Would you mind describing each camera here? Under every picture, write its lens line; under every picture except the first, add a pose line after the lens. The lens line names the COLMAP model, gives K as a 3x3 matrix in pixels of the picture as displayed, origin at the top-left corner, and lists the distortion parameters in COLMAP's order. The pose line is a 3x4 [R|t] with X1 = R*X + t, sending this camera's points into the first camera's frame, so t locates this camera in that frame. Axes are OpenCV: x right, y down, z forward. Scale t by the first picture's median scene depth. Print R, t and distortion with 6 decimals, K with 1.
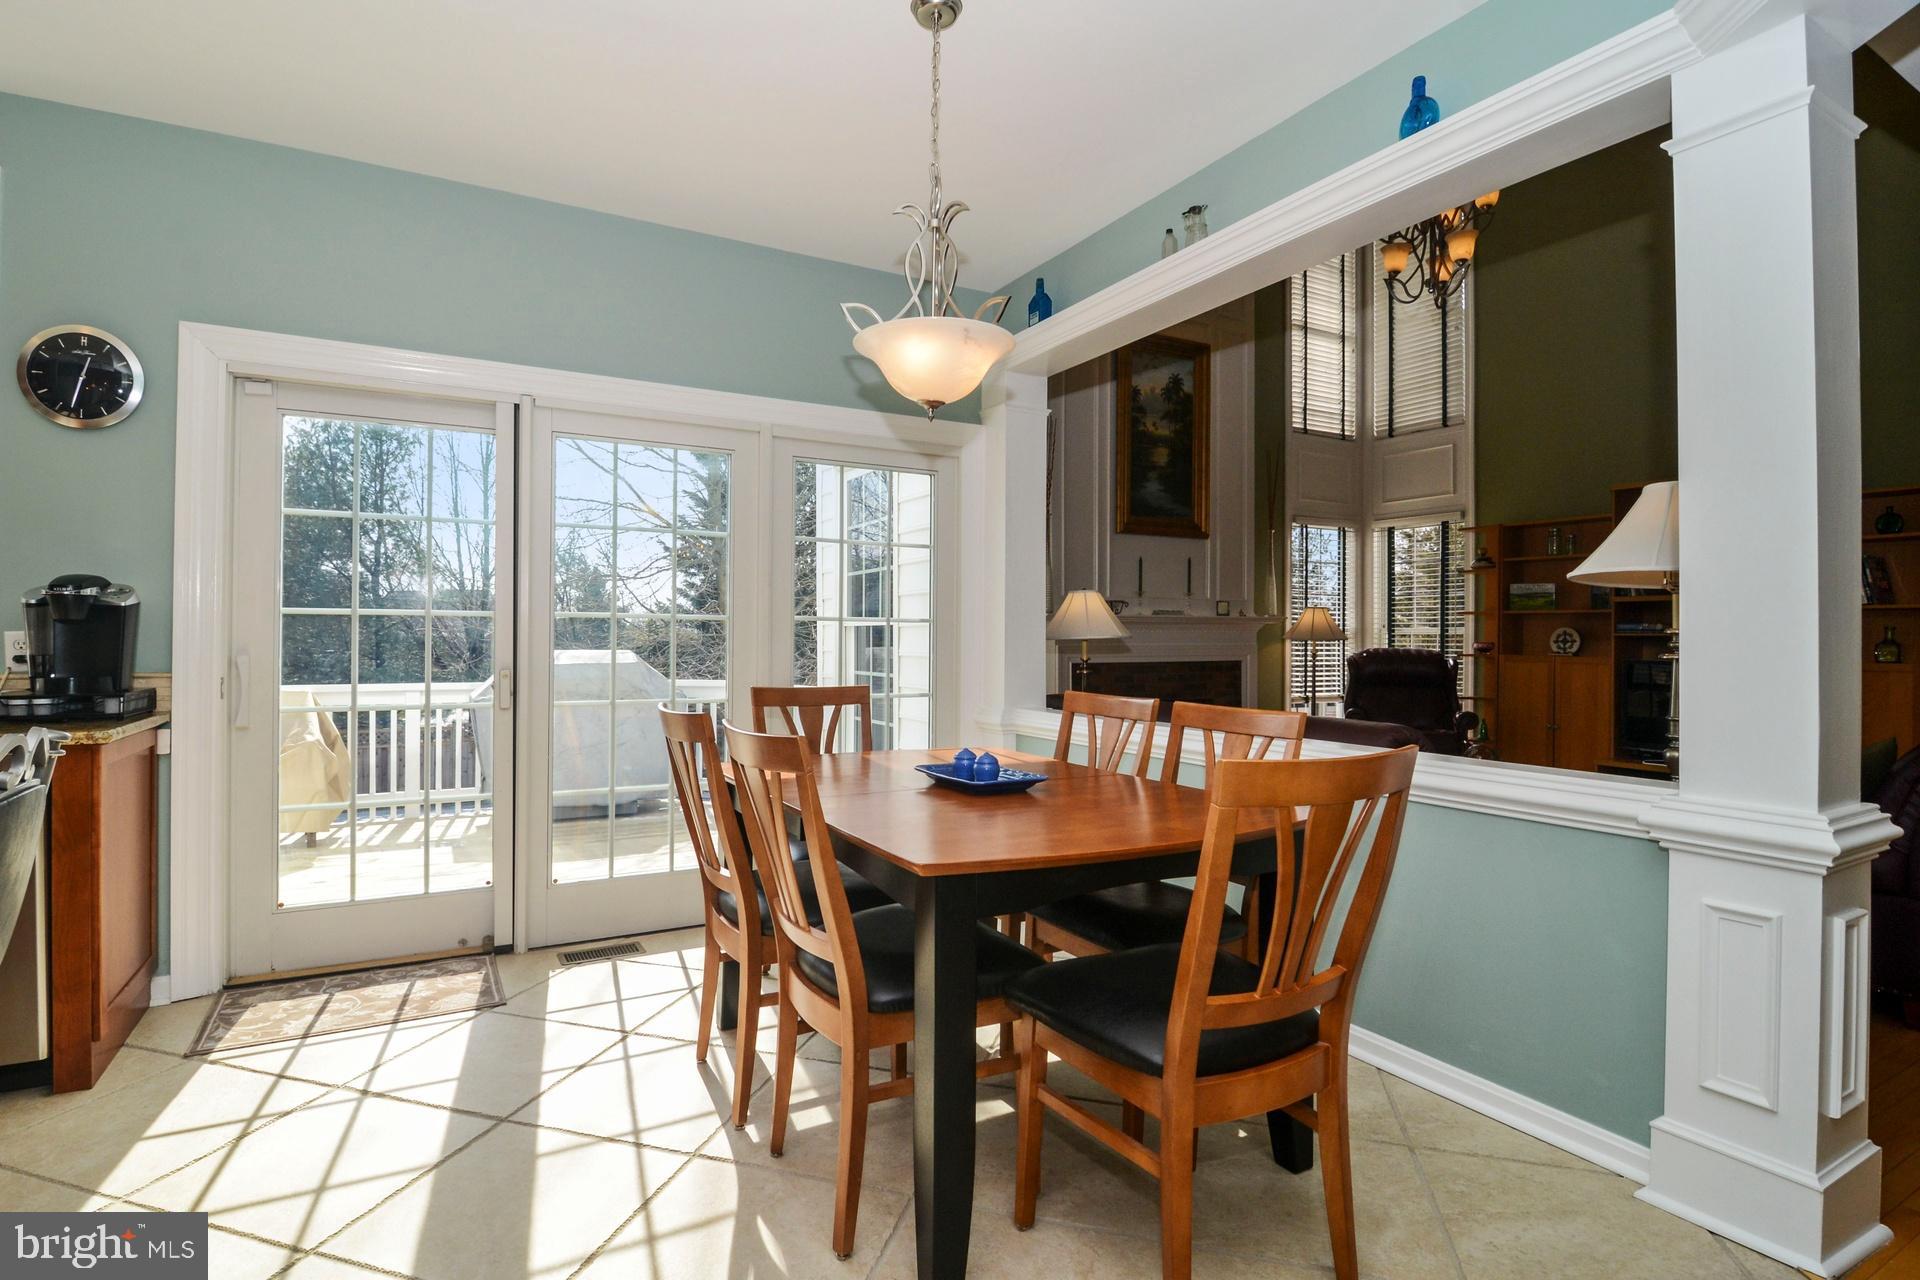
lens RADIAL K [[937.5, 0, 962.1], [0, 937.5, 635.1], [0, 0, 1]] dist [-0.020339, -0.003069]
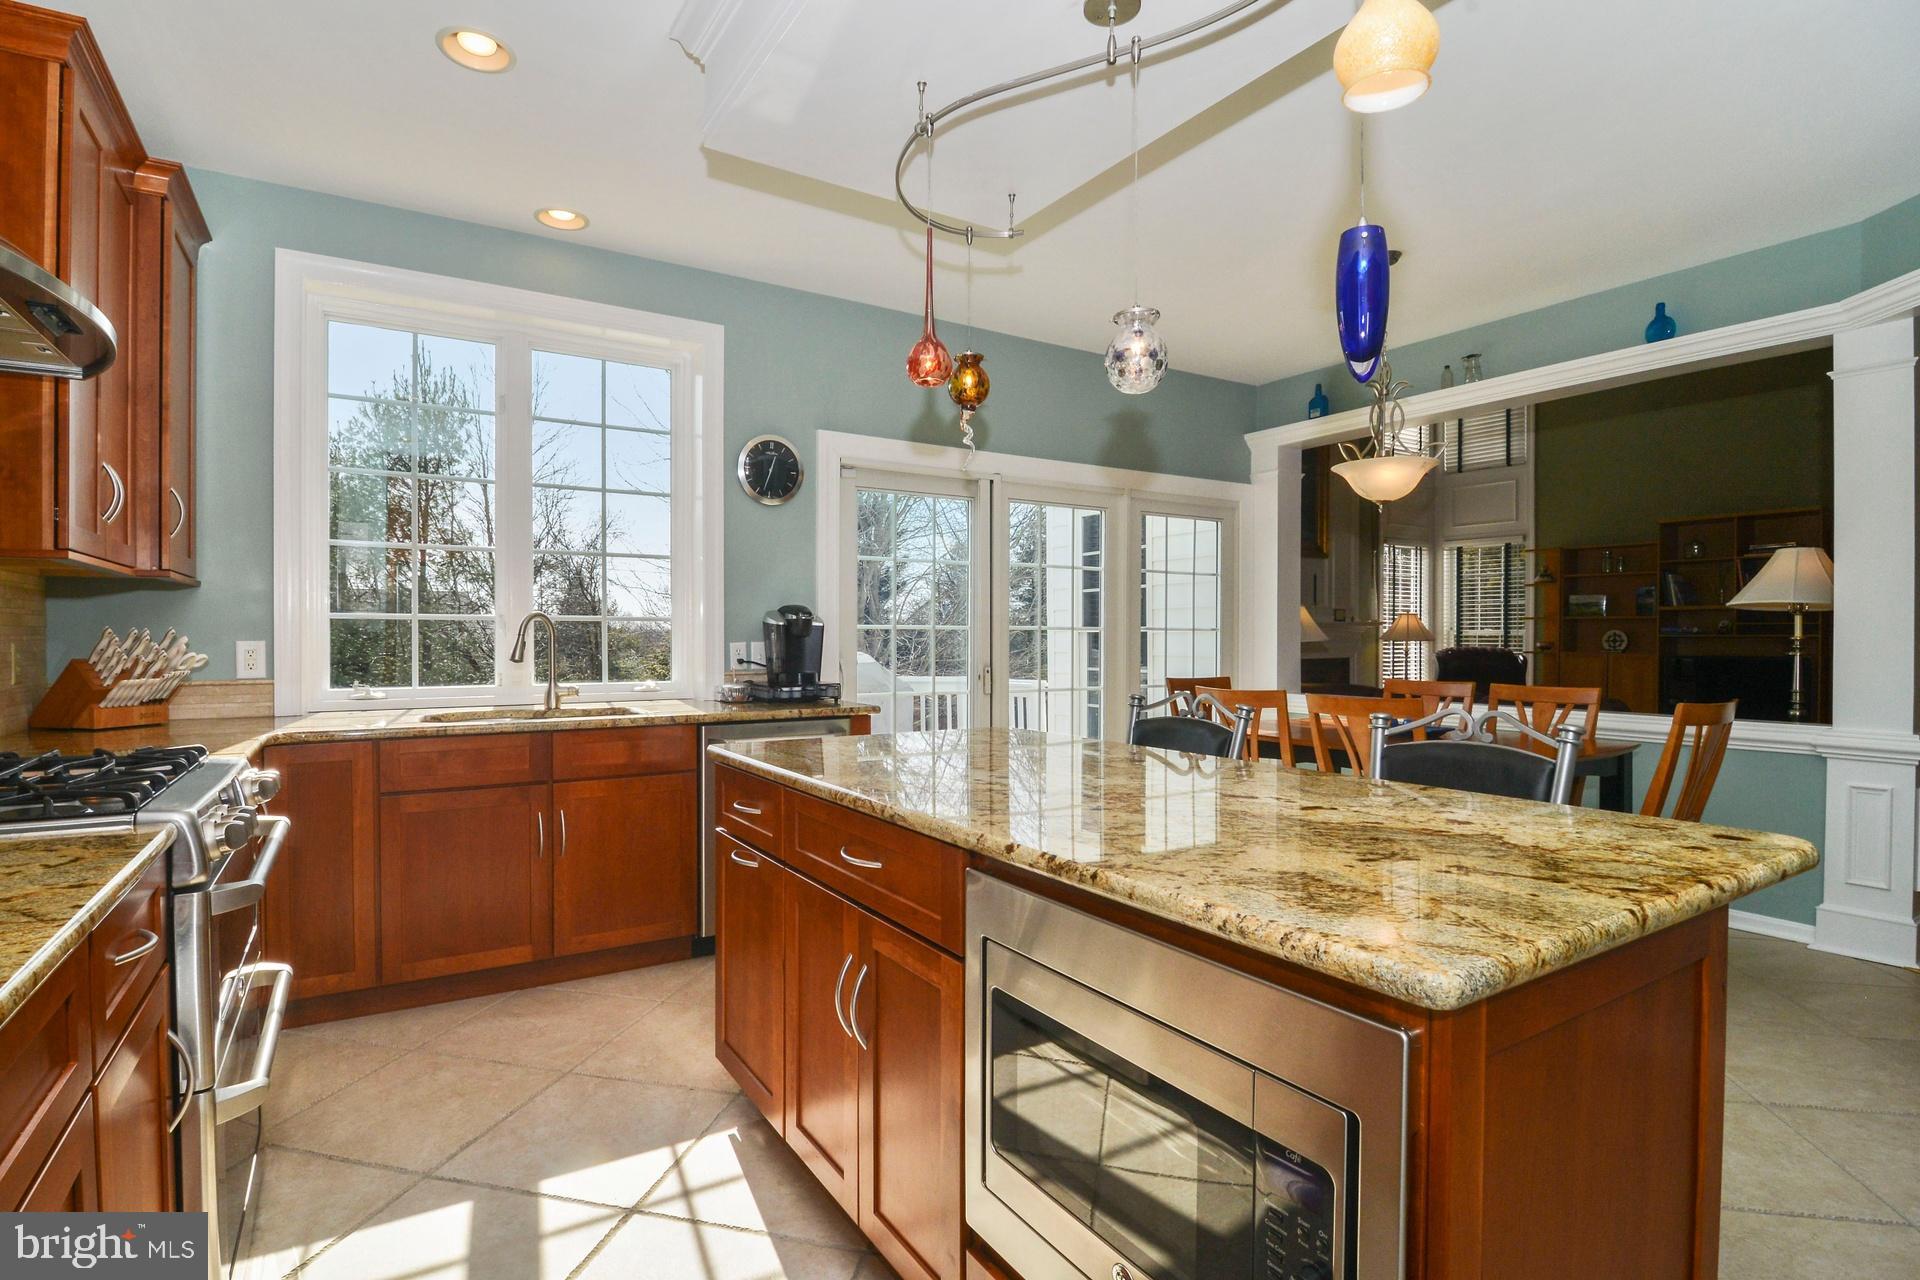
lens RADIAL K [[937.5, 0, 948.8], [0, 937.5, 646.7], [0, 0, 1]] dist [-0.020339, -0.003069]
pose [[0.998939, -0.005907, 0.045677, -0.297456], [0.005308, 0.999899, 0.013212, -0.006521], [-0.045751, -0.012955, 0.998869, -0.206519]]
